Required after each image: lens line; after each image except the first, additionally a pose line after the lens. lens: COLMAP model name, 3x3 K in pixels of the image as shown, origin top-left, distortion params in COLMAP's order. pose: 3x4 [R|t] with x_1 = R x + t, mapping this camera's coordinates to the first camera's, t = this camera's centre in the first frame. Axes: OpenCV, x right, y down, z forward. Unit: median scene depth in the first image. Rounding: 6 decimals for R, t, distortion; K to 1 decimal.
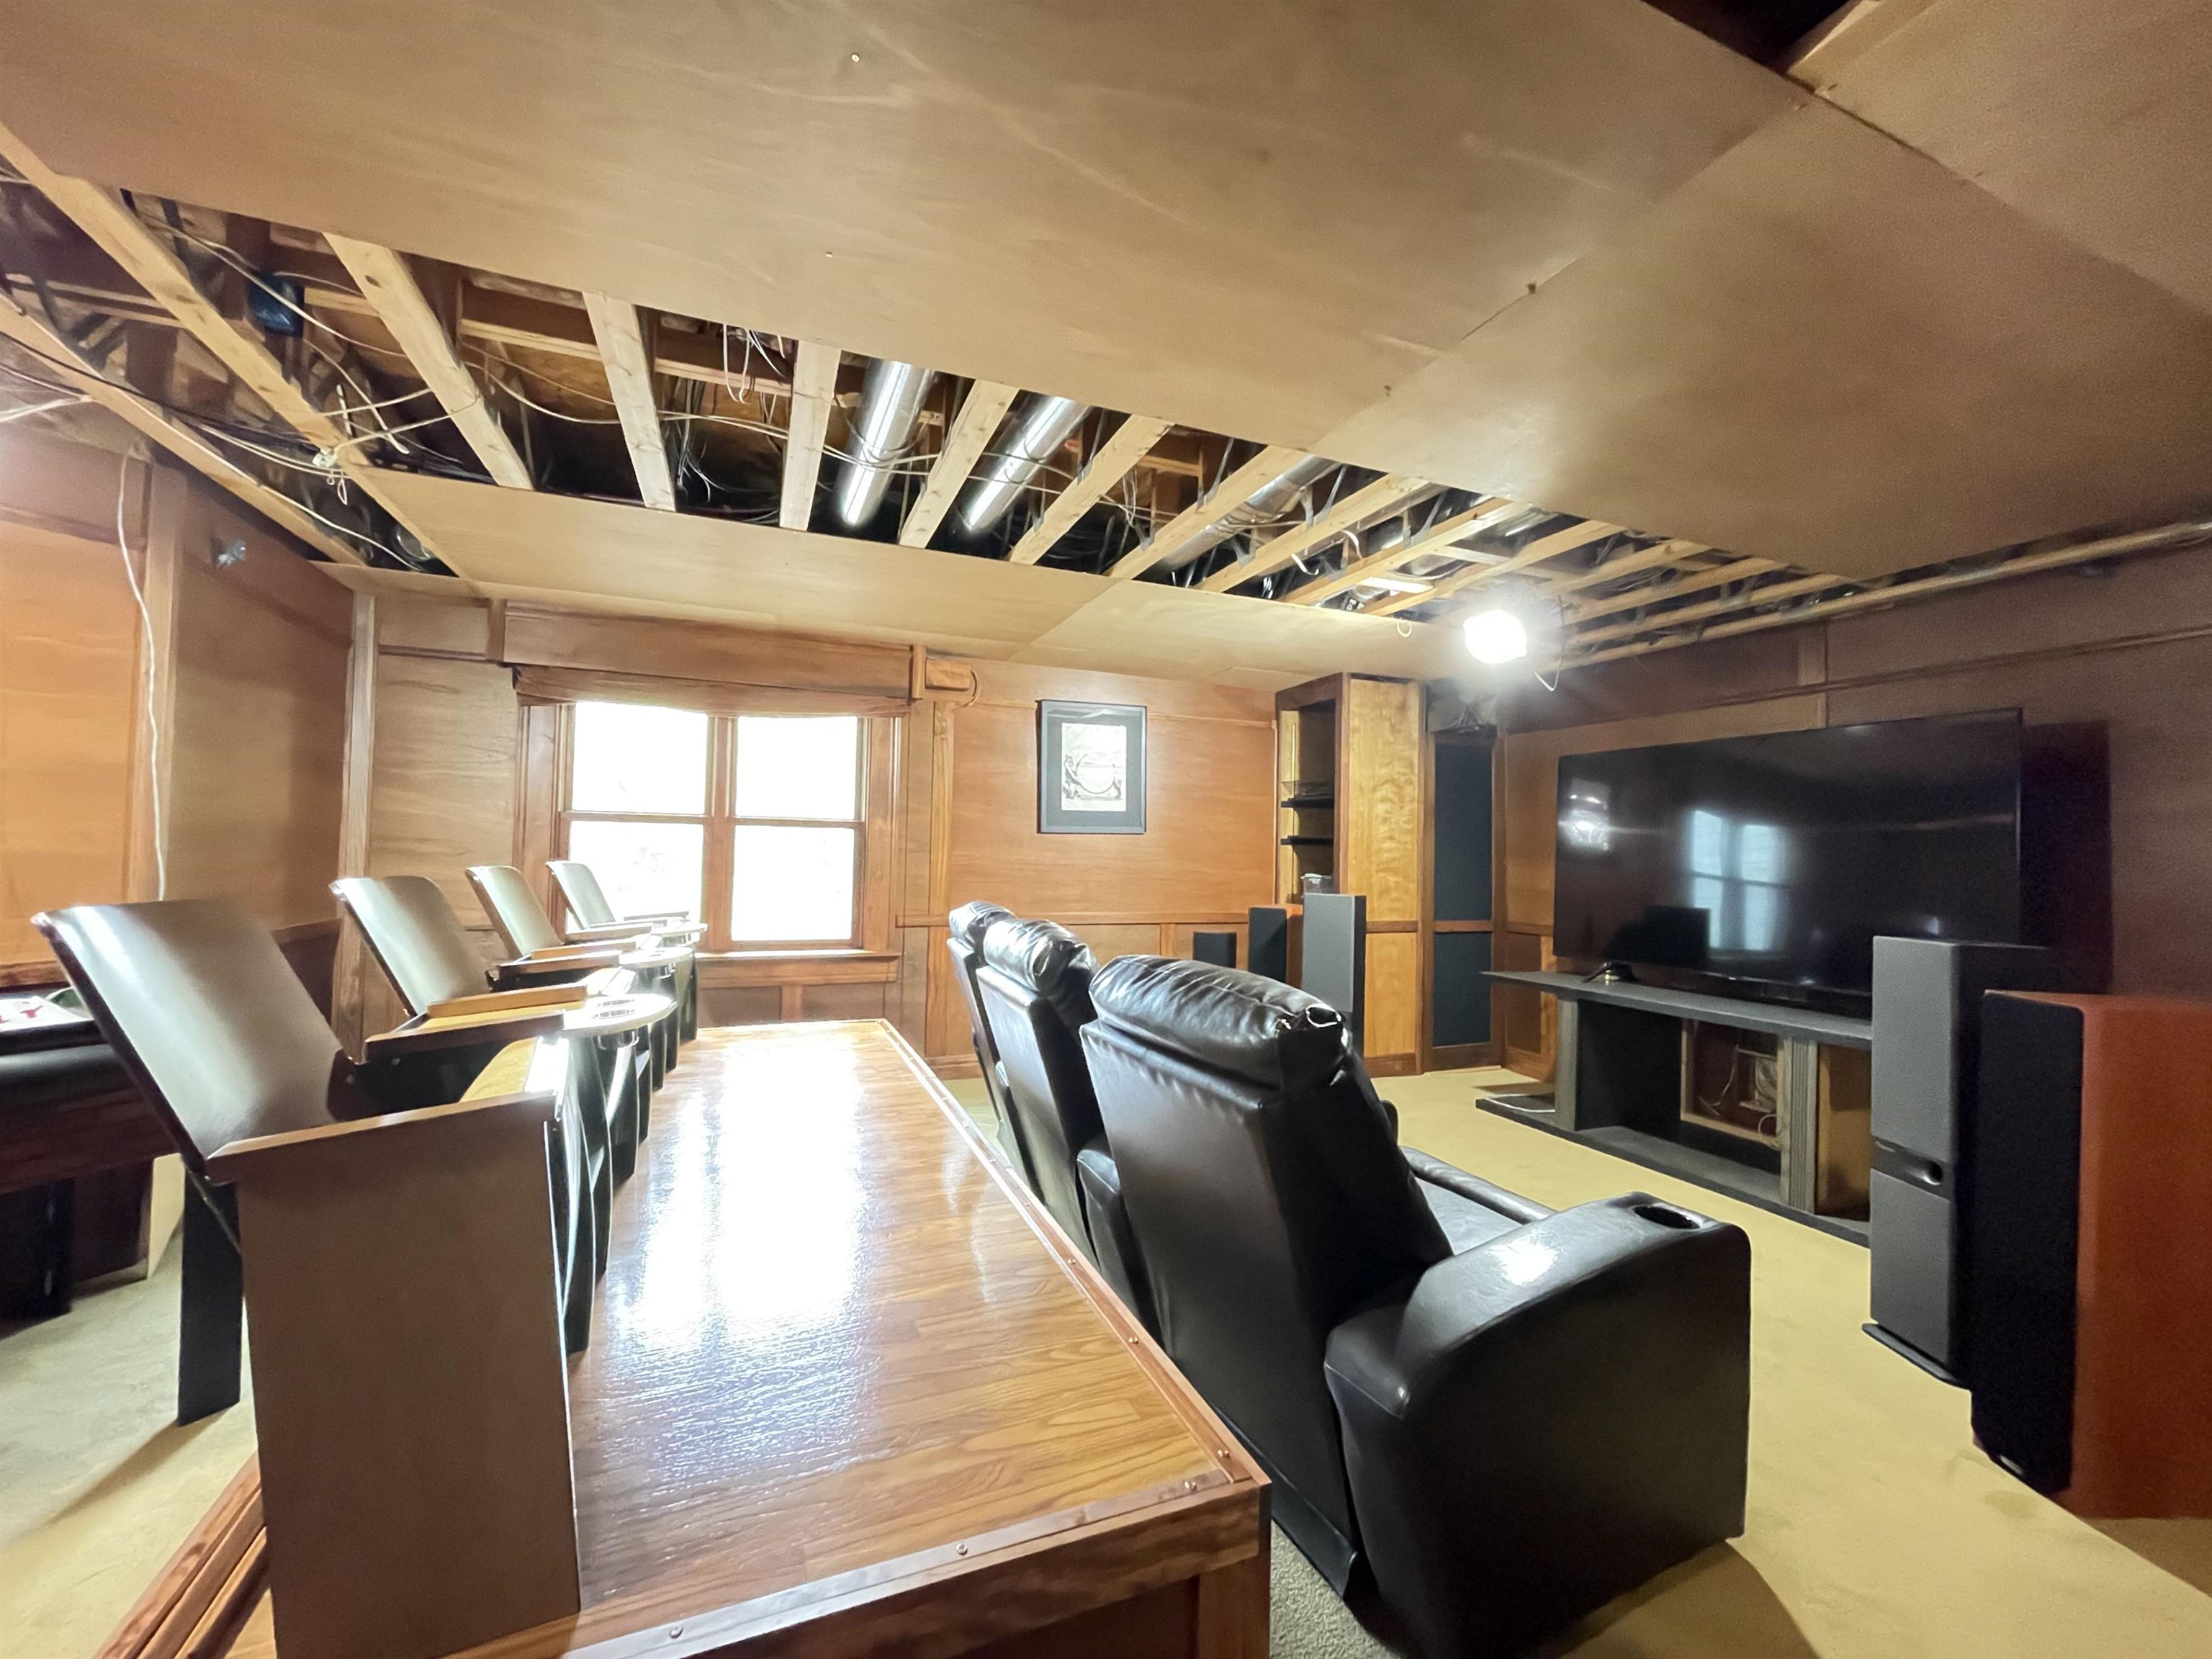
lens RADIAL K [[881.0, 0, 1099.8], [0, 881.0, 834.1], [0, 0, 1]] dist [0.003016, -0.000090]
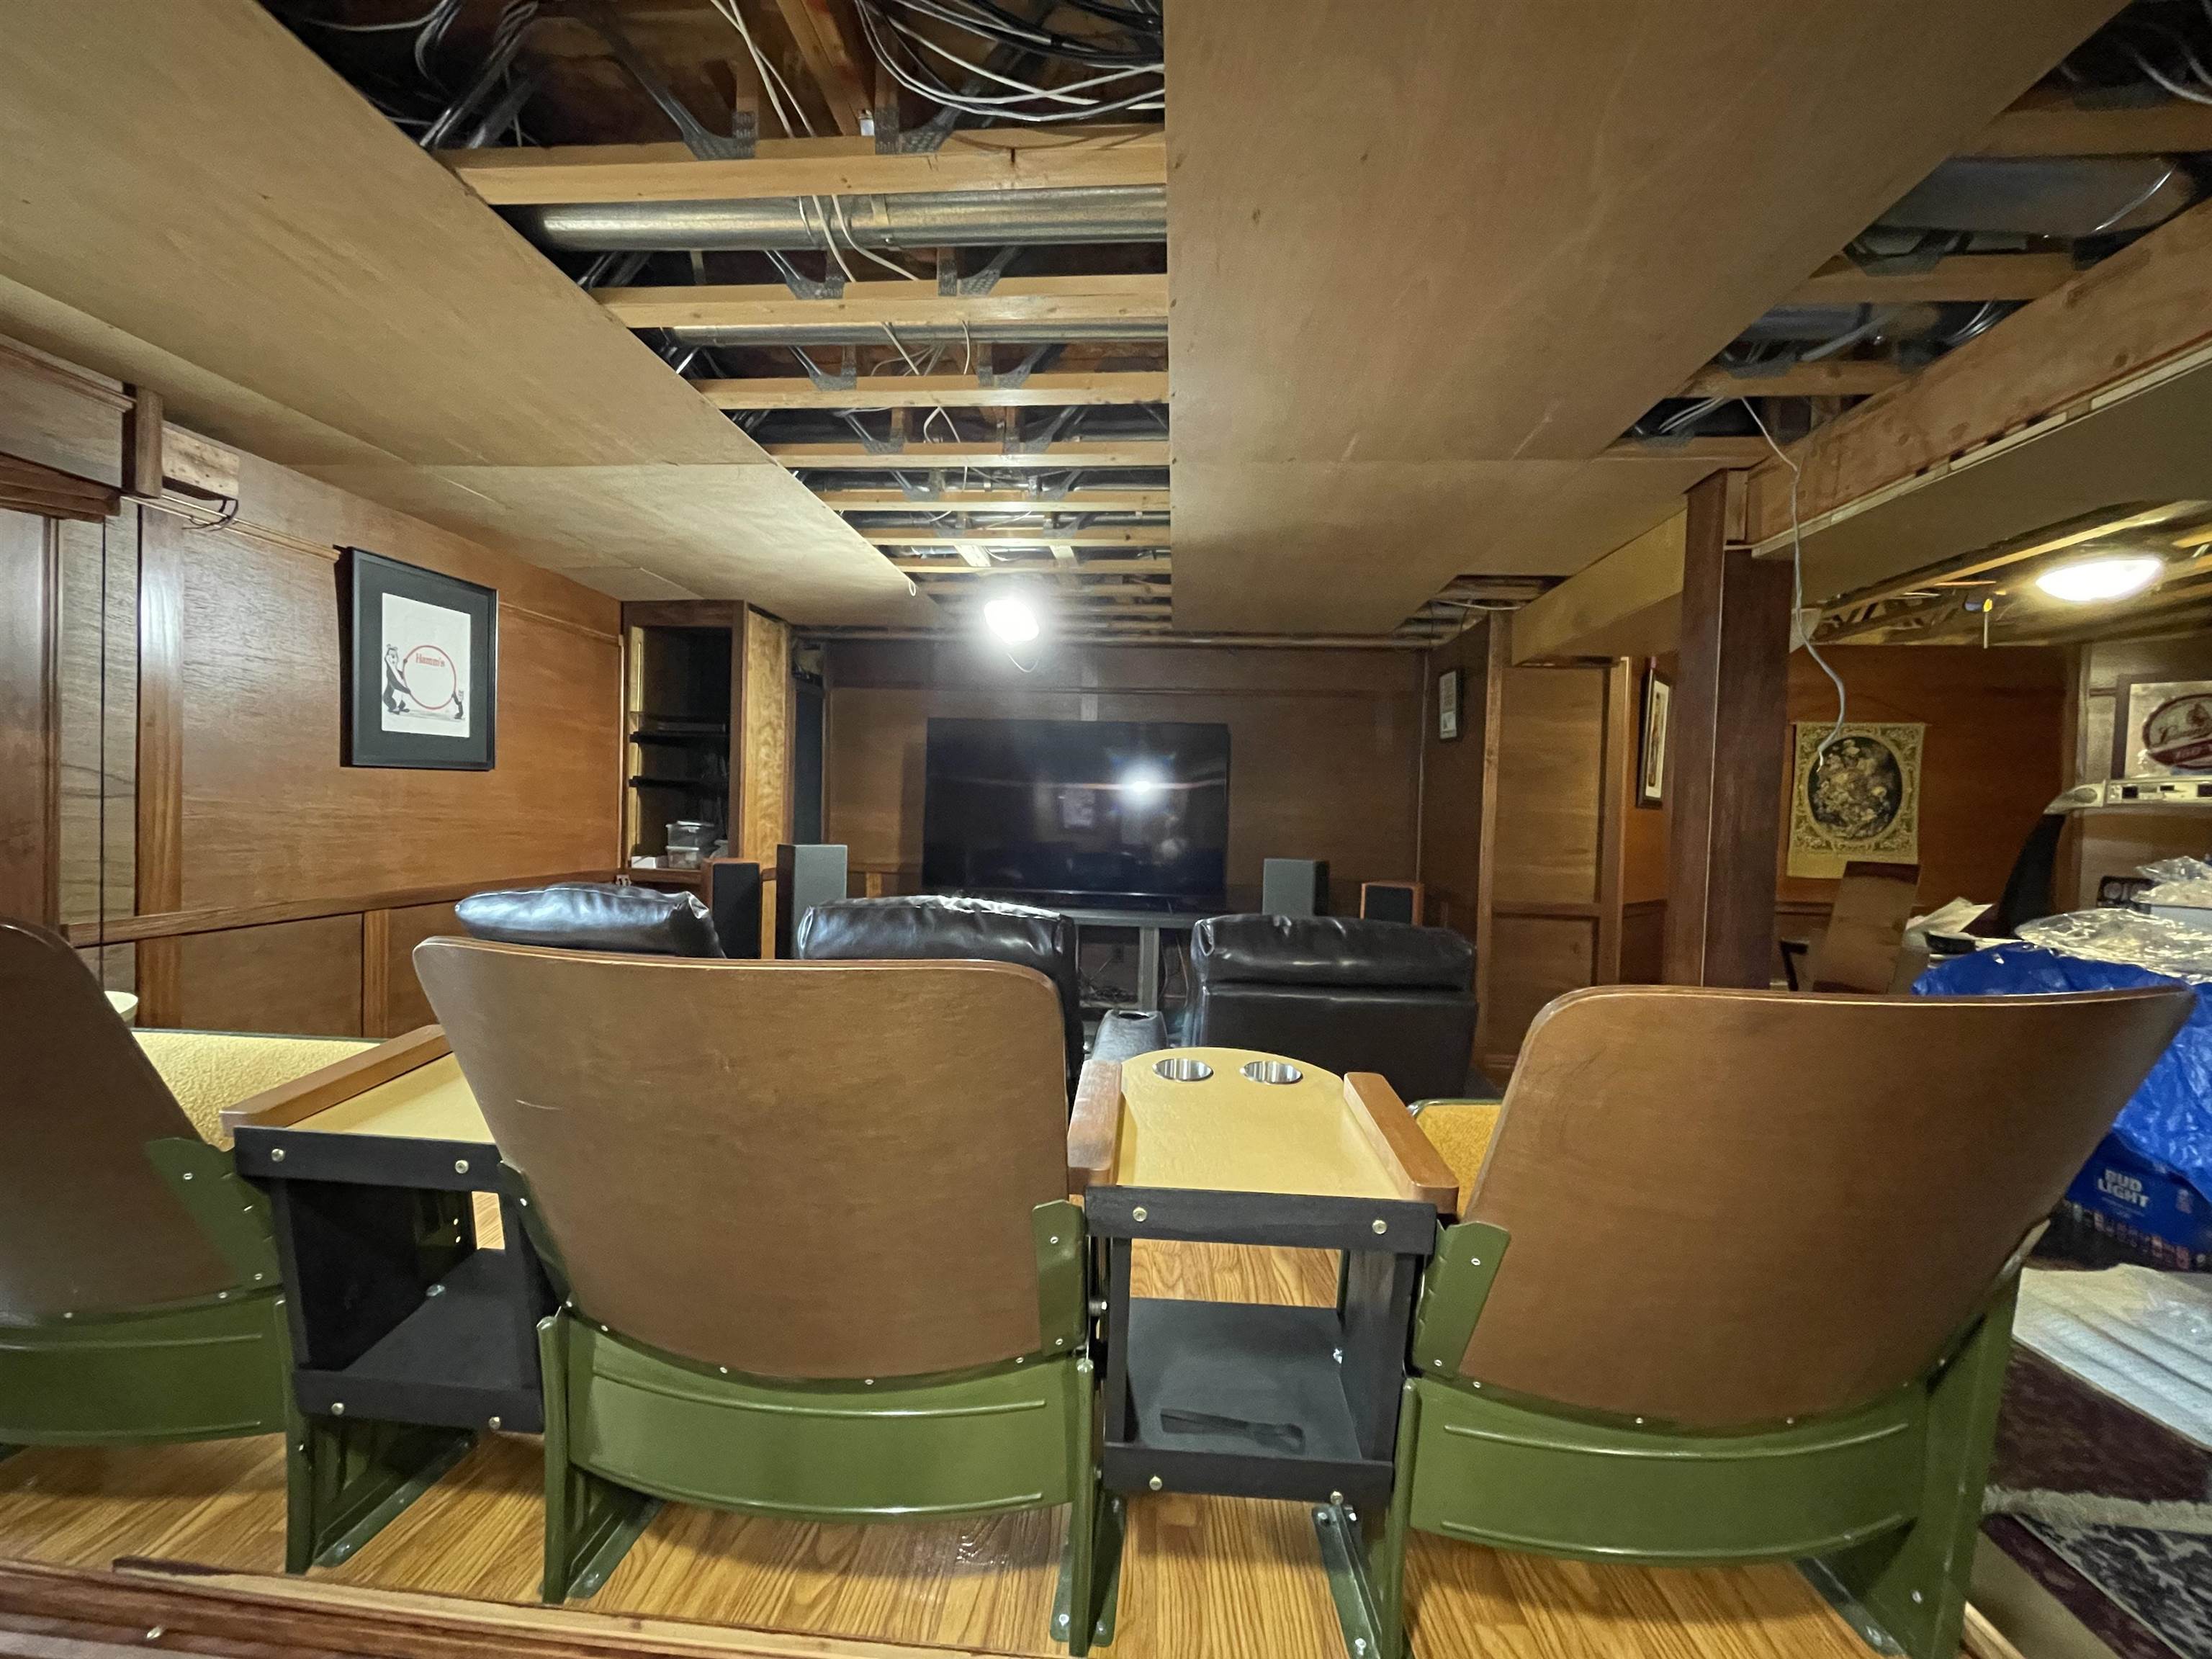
lens RADIAL K [[881.0, 0, 1086.9], [0, 881.0, 828.4], [0, 0, 1]] dist [0.003016, -0.000090]
pose [[0.459032, -0.026589, 0.888022, -0.850287], [-0.039527, 0.997951, 0.050312, -0.019257], [-0.887540, -0.058195, 0.457041, 0.567288]]
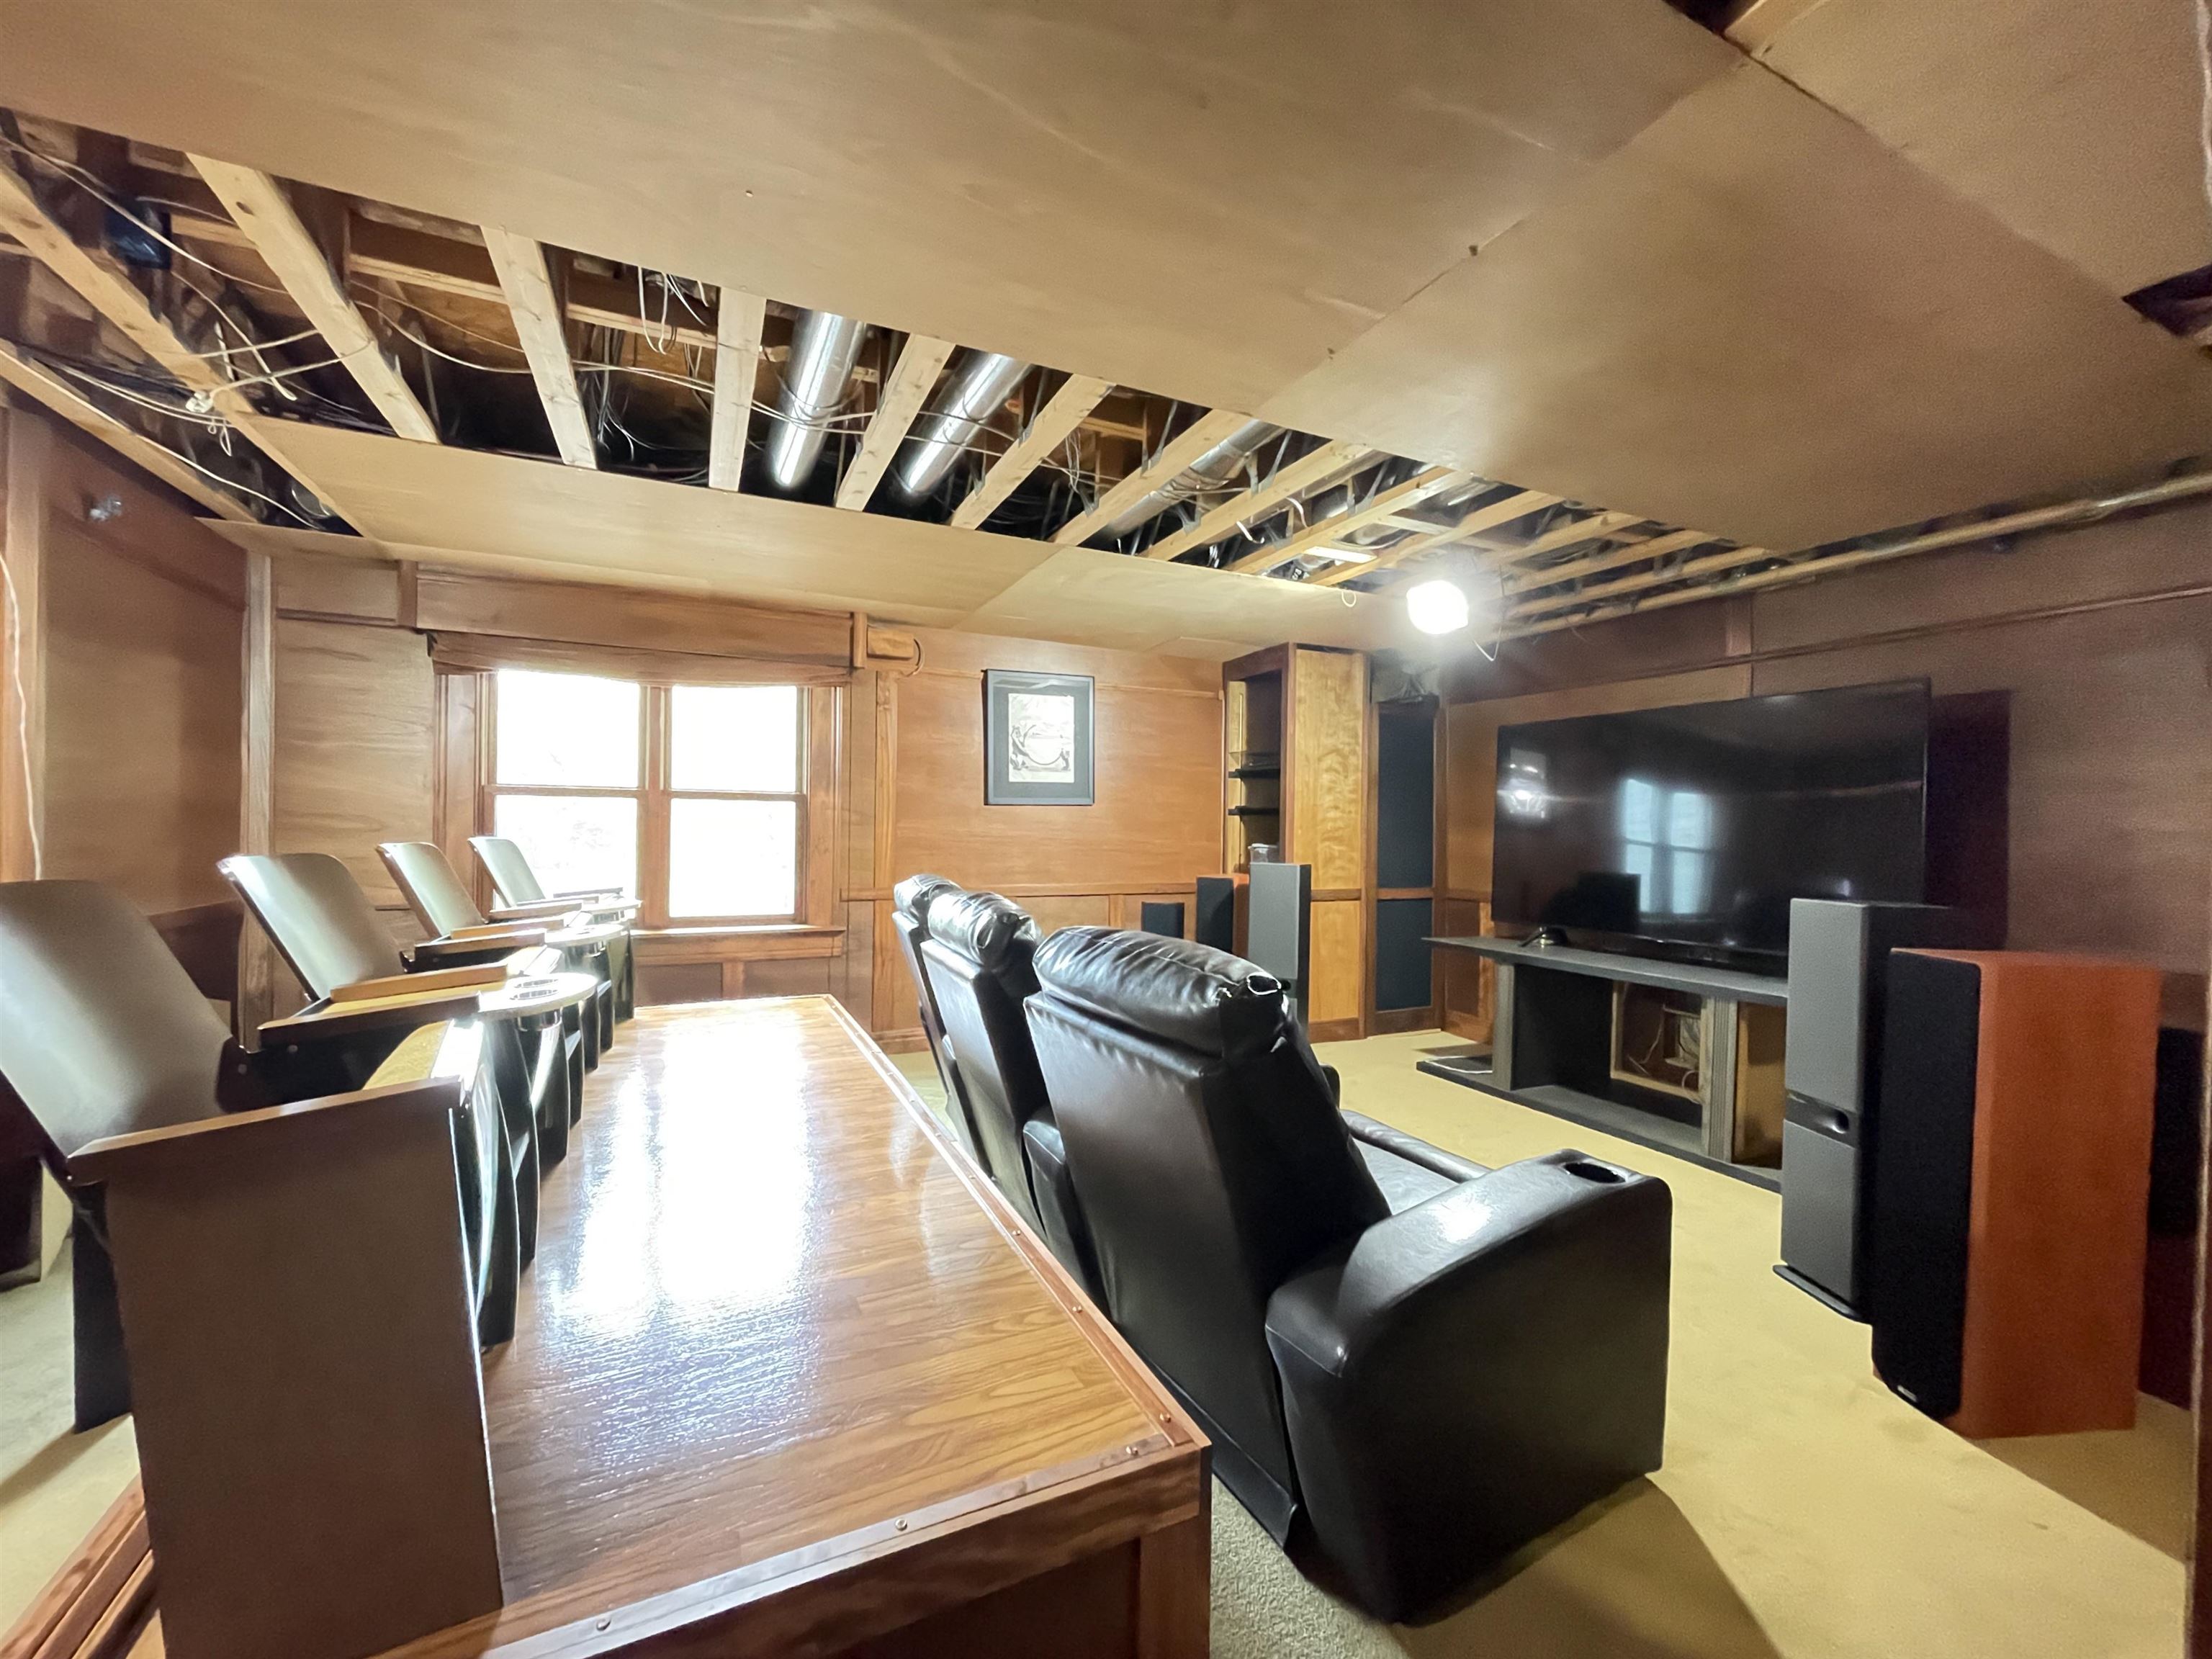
lens RADIAL K [[881.0, 0, 1097.0], [0, 881.0, 833.4], [0, 0, 1]] dist [0.003016, -0.000090]
pose [[0.998598, -0.008072, 0.052320, 0.007371], [0.006436, 0.999487, 0.031366, 0.001576], [-0.052547, -0.030985, 0.998138, 0.009299]]
